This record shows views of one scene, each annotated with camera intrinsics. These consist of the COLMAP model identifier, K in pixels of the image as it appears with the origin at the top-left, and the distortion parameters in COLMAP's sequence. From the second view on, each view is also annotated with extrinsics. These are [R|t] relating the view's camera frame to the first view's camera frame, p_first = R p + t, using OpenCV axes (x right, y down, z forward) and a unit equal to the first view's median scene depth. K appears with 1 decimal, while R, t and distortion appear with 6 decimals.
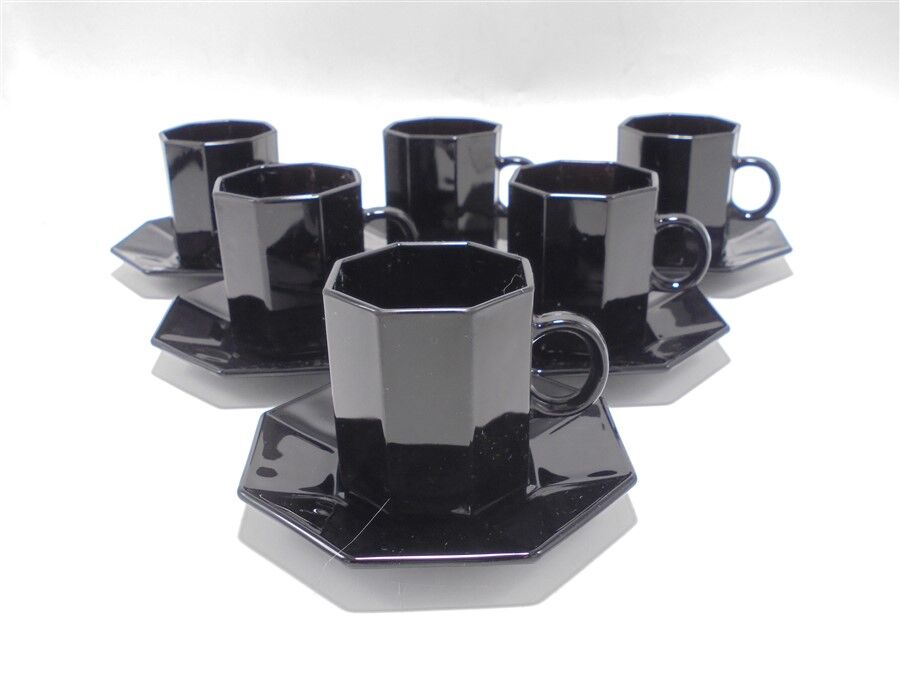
lens RADIAL K [[862.2, 0, 450.0], [0, 862.2, 337.5], [0, 0, 1]] dist [0.004822, 0.004379]
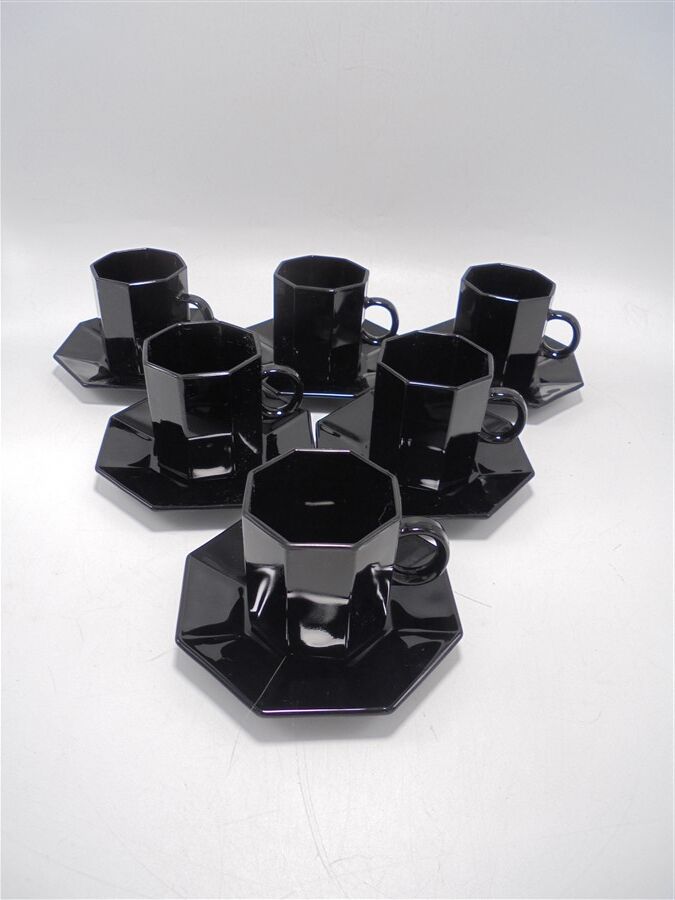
lens RADIAL K [[665.2, 0, 337.5], [0, 665.2, 450.0], [0, 0, 1]] dist [0.001029, -0.000529]
pose [[0.998287, 0.029387, 0.050592, -0.033853], [-0.037609, 0.984706, 0.170119, -0.199284], [-0.044819, -0.171730, 0.984124, 0.007880]]
